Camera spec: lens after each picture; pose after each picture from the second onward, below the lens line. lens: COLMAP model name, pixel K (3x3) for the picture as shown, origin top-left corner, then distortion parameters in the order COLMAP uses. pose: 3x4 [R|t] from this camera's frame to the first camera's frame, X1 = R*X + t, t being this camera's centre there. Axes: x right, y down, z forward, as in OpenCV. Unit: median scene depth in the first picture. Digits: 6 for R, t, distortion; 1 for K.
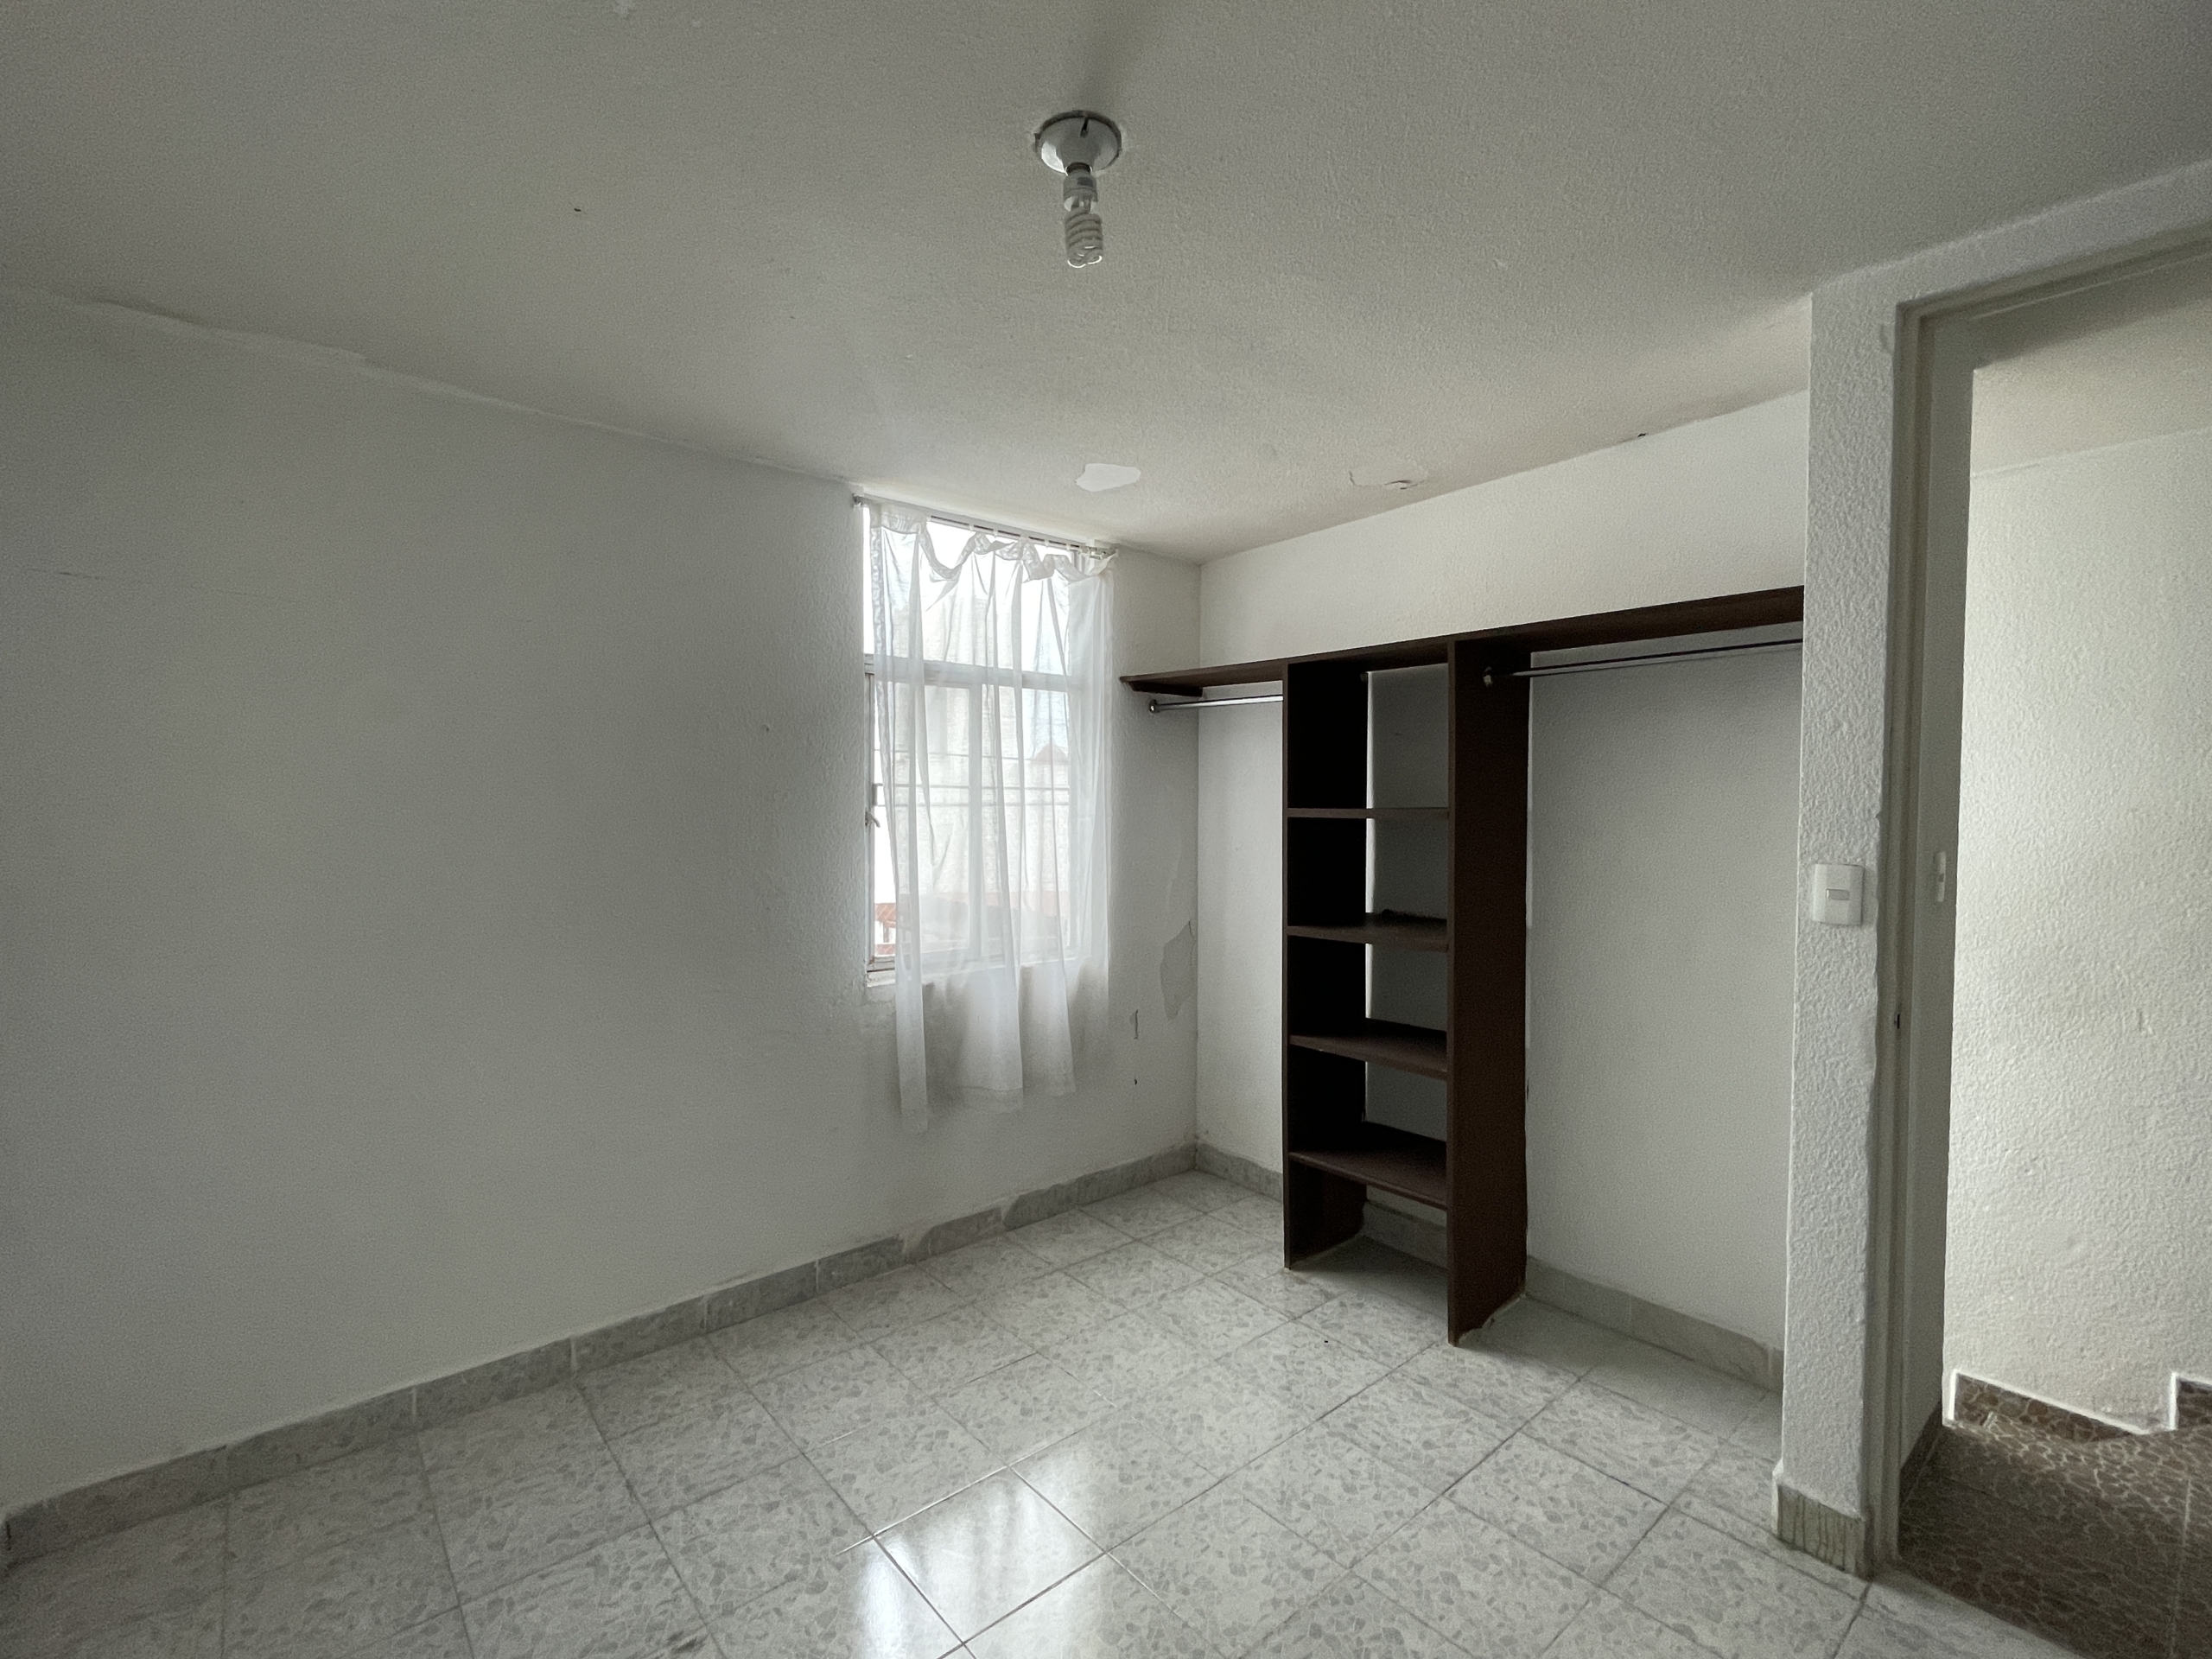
lens RADIAL K [[995.3, 0, 1105.2], [0, 995.3, 833.1], [0, 0, 1]] dist [-0.003708, 0.000682]
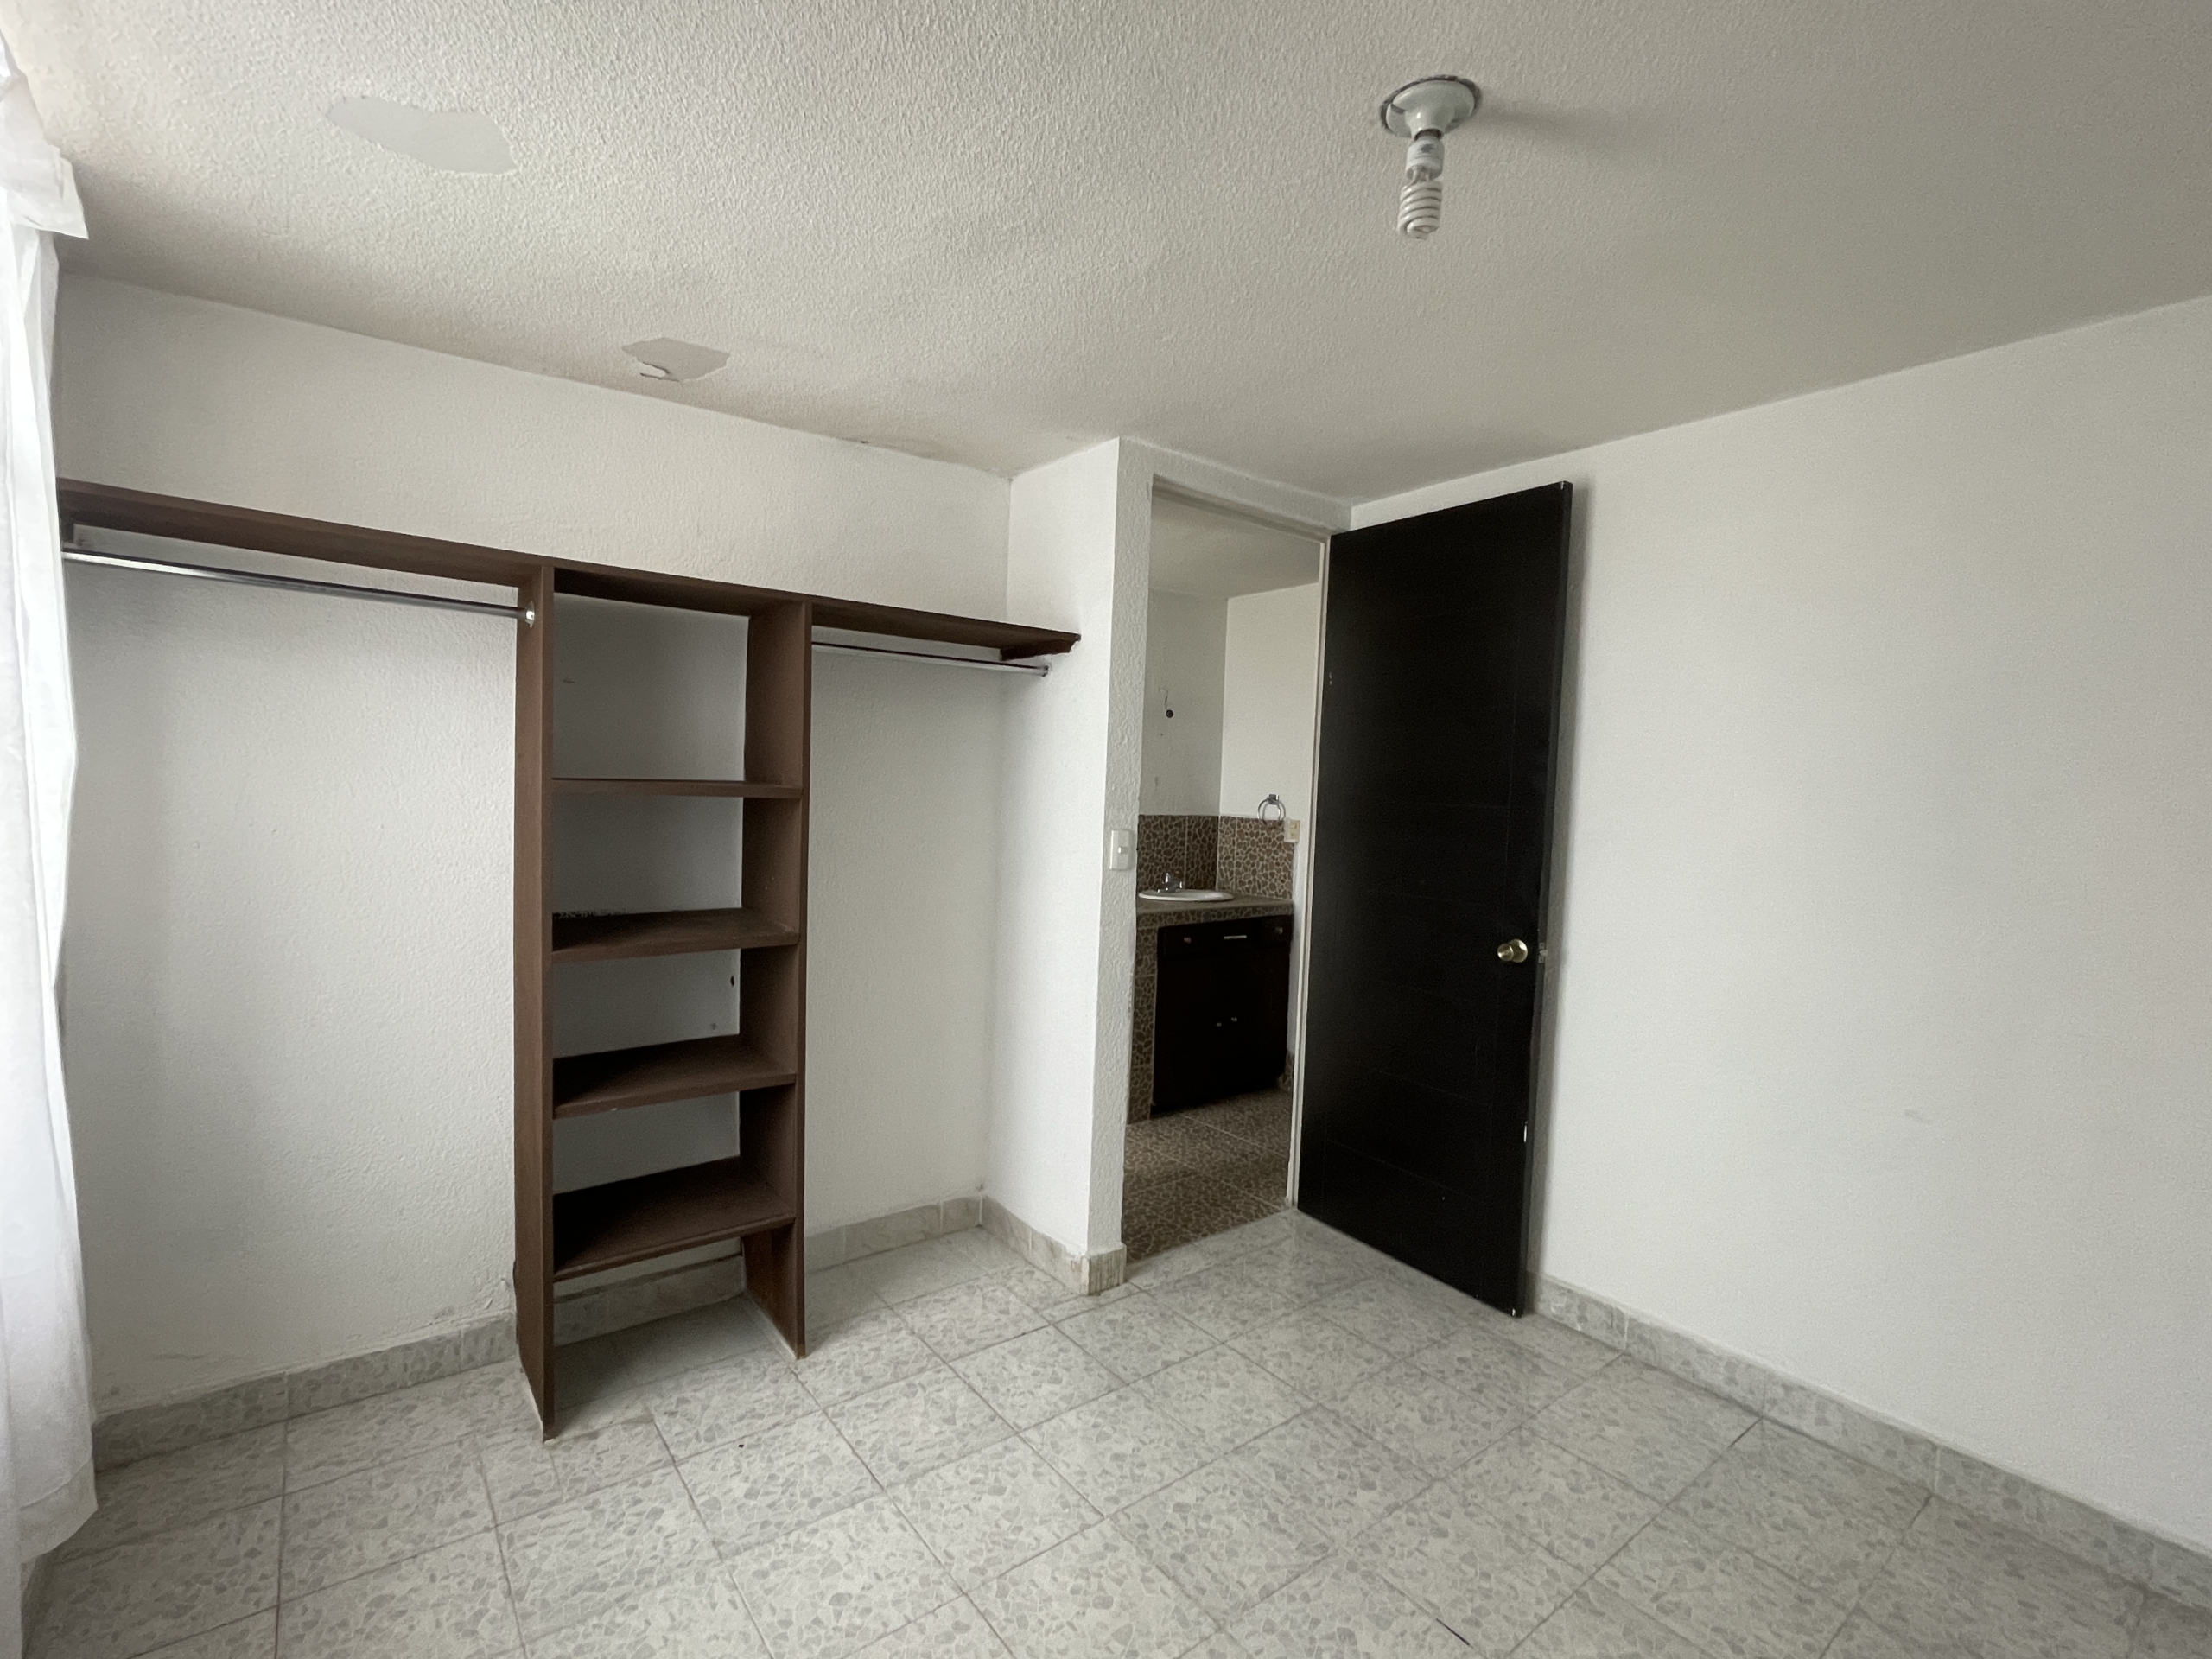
lens RADIAL K [[995.3, 0, 1091.6], [0, 995.3, 840.4], [0, 0, 1]] dist [-0.003708, 0.000682]
pose [[0.057658, -0.057936, 0.996654, -0.561578], [-0.003835, 0.998294, 0.058253, -0.031052], [-0.998329, -0.007181, 0.057338, 0.698510]]
